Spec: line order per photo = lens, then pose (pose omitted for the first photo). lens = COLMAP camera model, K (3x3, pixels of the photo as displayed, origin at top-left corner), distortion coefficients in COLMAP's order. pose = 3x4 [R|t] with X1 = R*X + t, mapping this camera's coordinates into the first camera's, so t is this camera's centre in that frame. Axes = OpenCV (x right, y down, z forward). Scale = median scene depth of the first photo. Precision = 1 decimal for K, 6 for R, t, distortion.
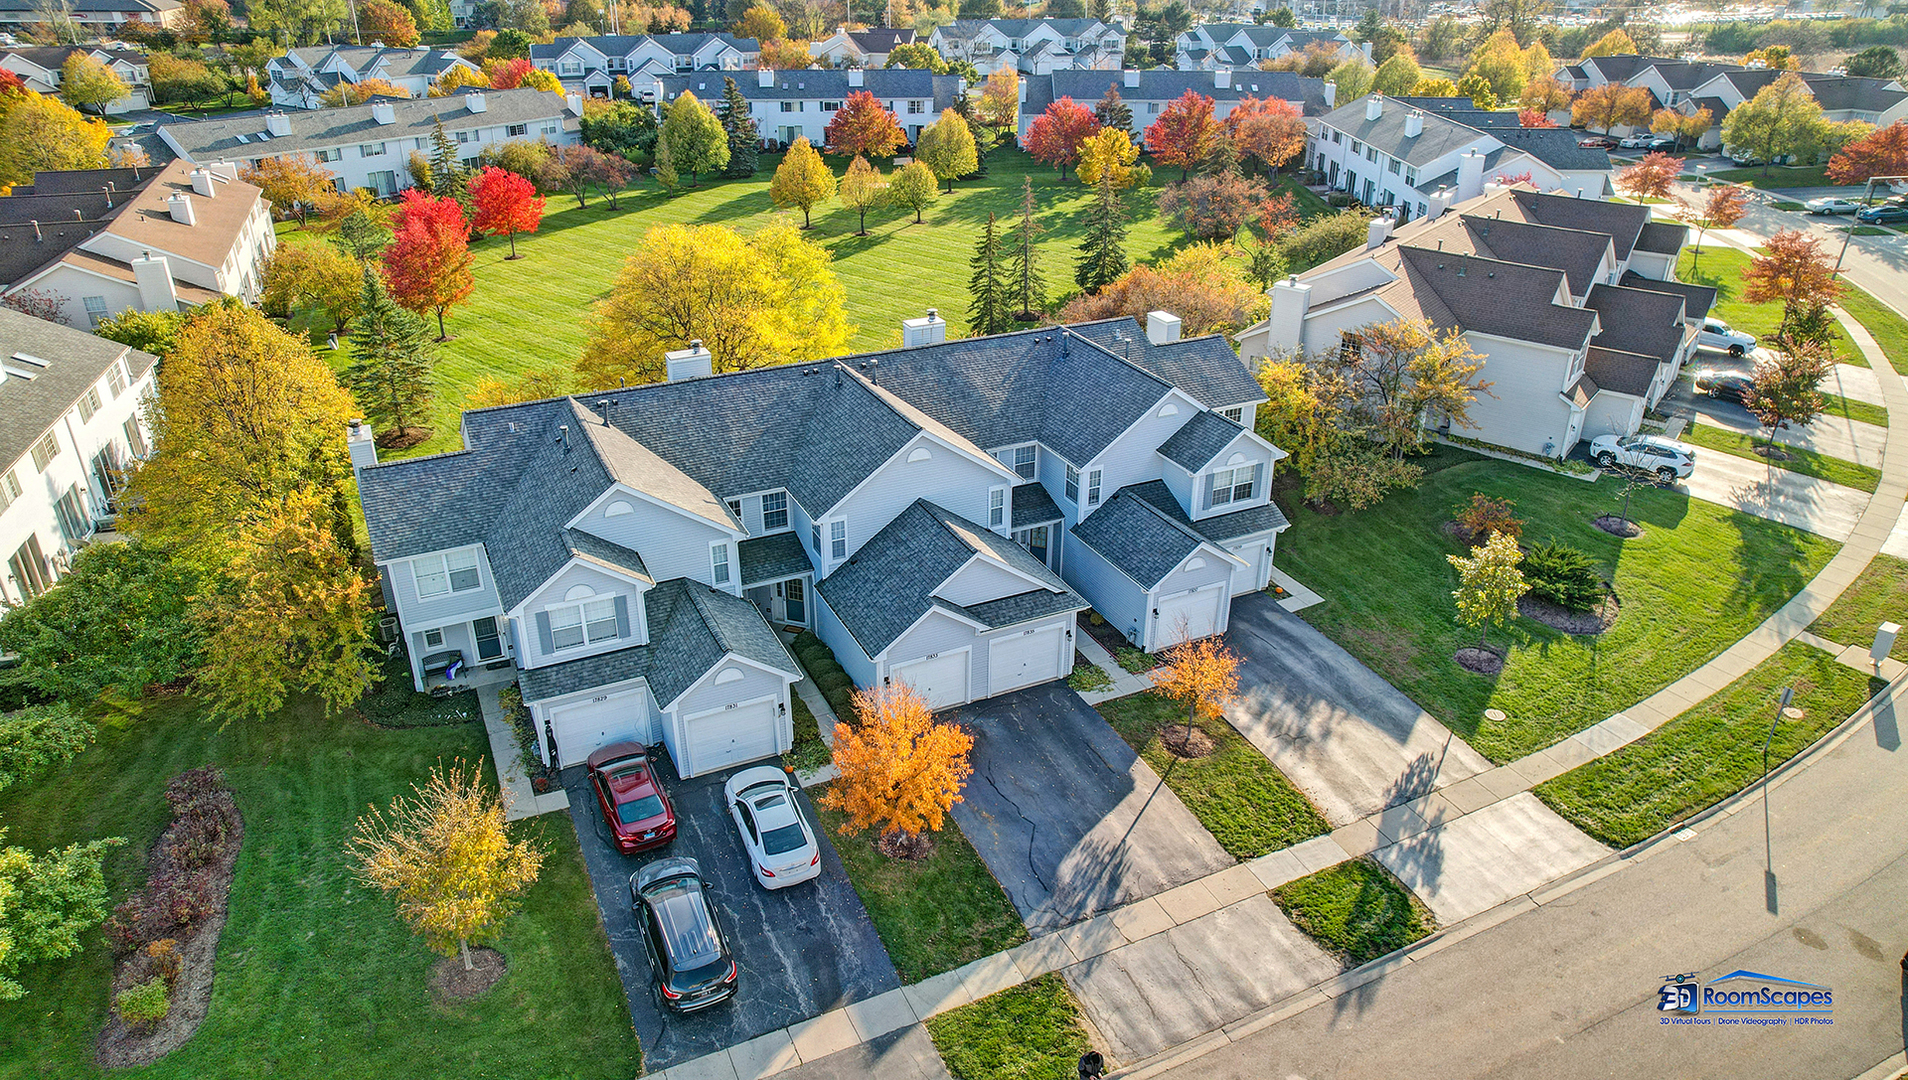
lens RADIAL K [[1217.3, 0, 954.0], [0, 1217.3, 540.0], [0, 0, 1]] dist [-0.065922, 0.064134]
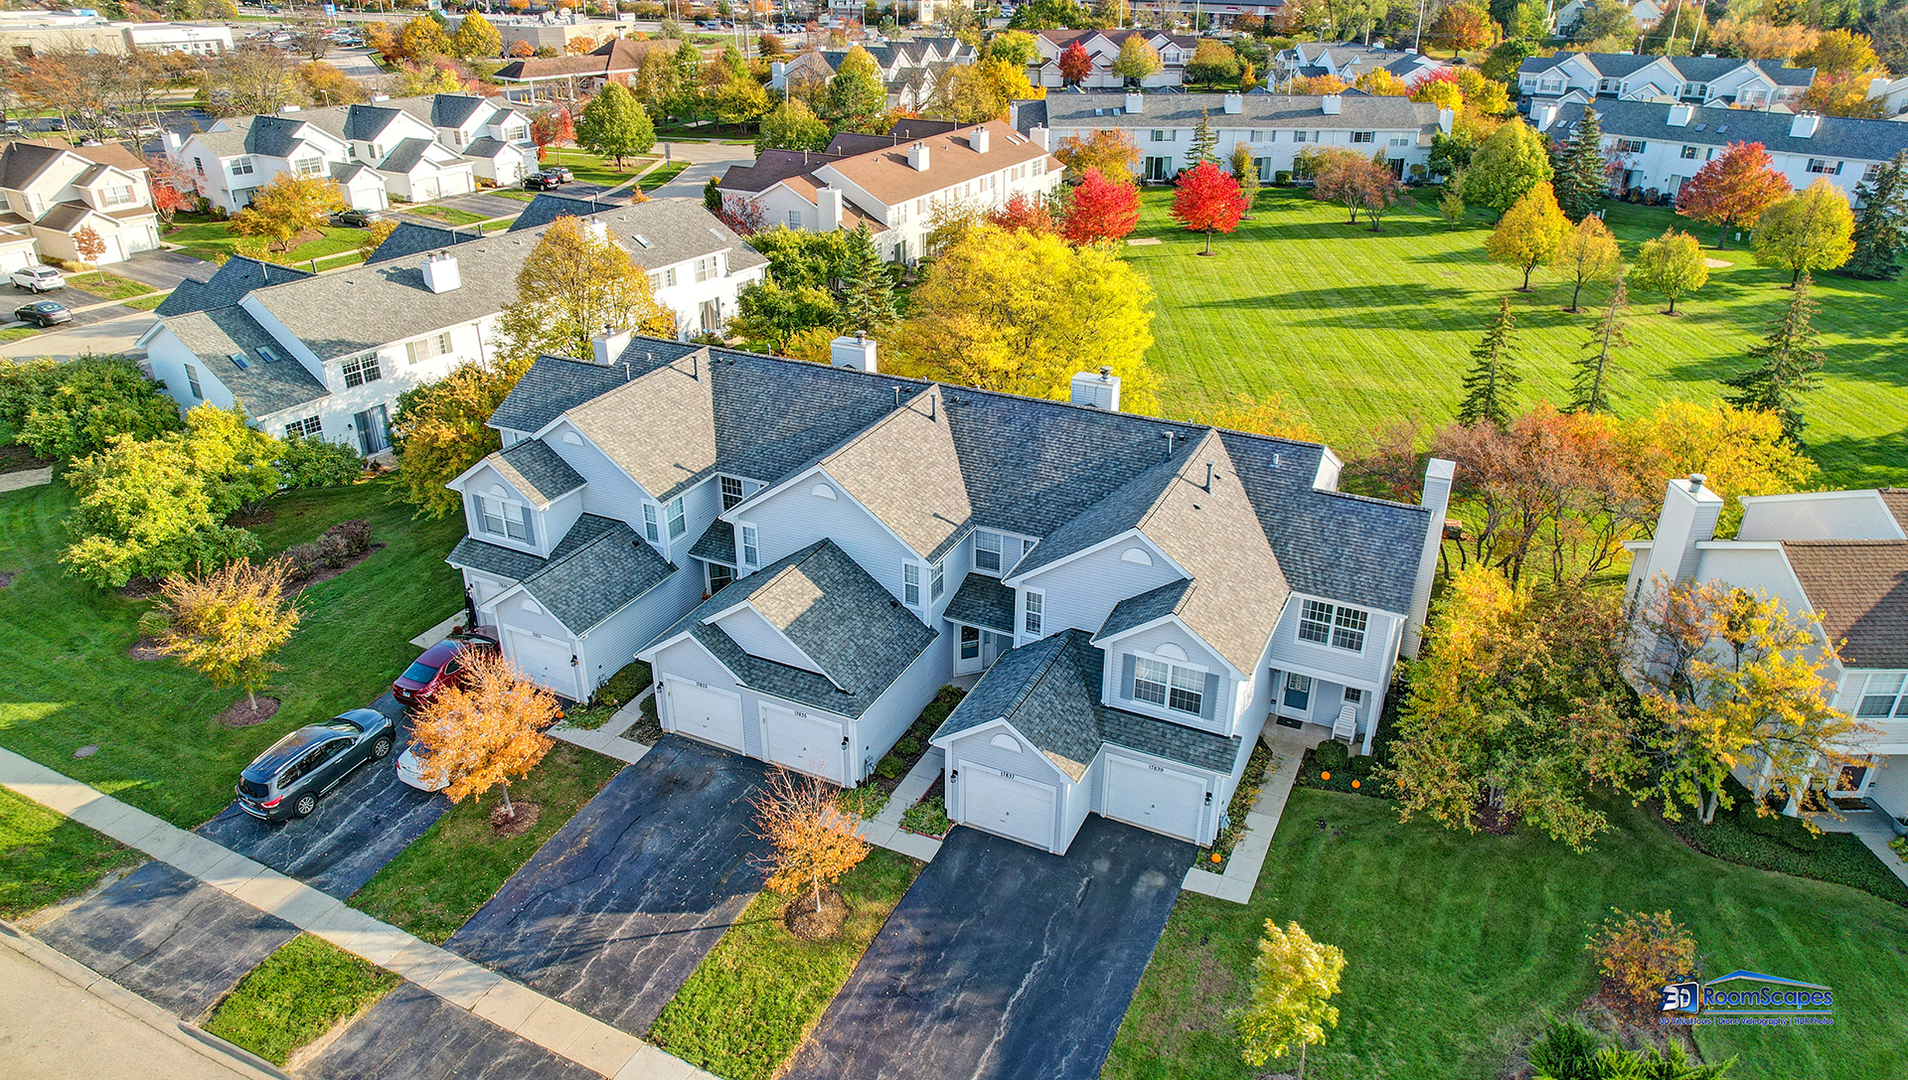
lens RADIAL K [[1217.3, 0, 954.0], [0, 1217.3, 540.0], [0, 0, 1]] dist [-0.065922, 0.064134]
pose [[0.625930, 0.346757, -0.698550, 0.623066], [-0.349195, 0.925522, 0.146532, -0.186028], [0.697334, 0.152211, 0.700397, 0.384169]]
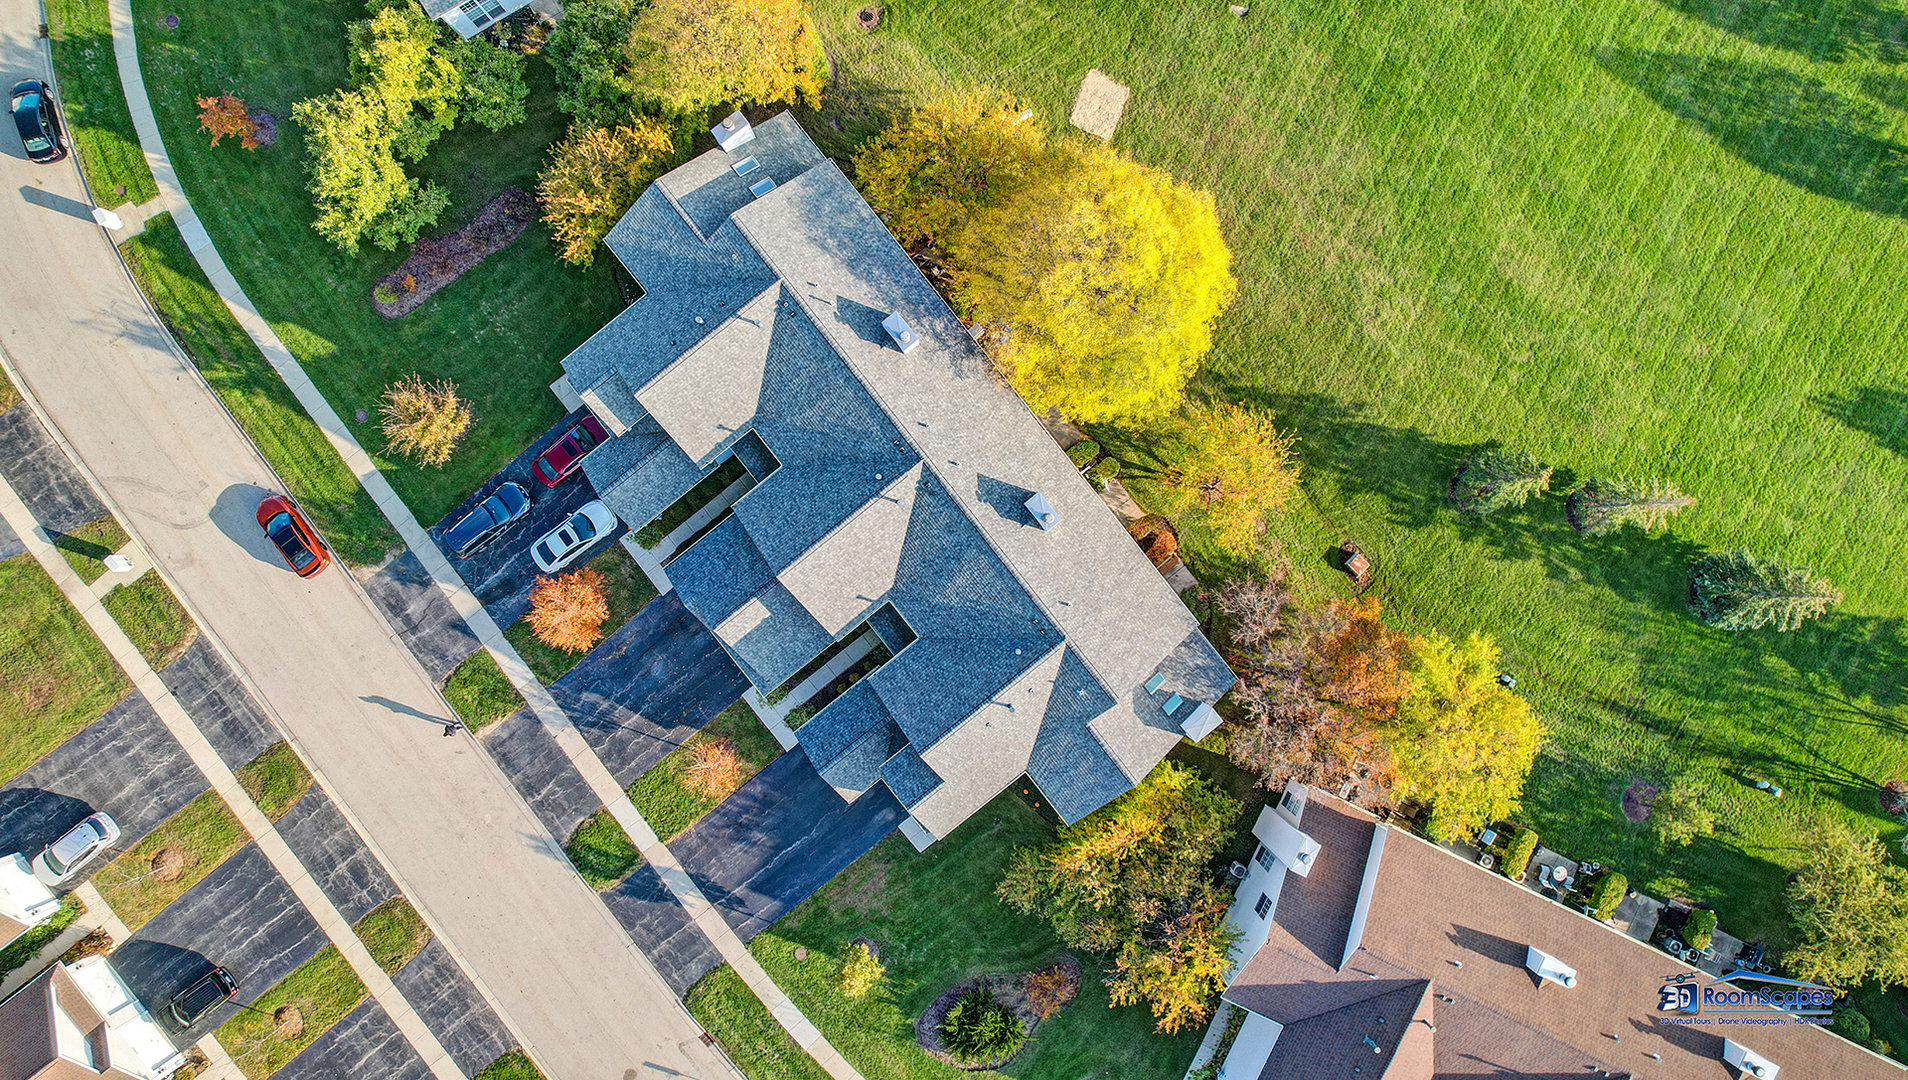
lens RADIAL K [[1217.3, 0, 954.0], [0, 1217.3, 540.0], [0, 0, 1]] dist [-0.065922, 0.064134]
pose [[0.223645, 0.974599, -0.011791, 0.001625], [-0.444019, 0.112645, 0.888909, -1.195790], [0.867658, -0.193564, 0.457933, 0.502396]]
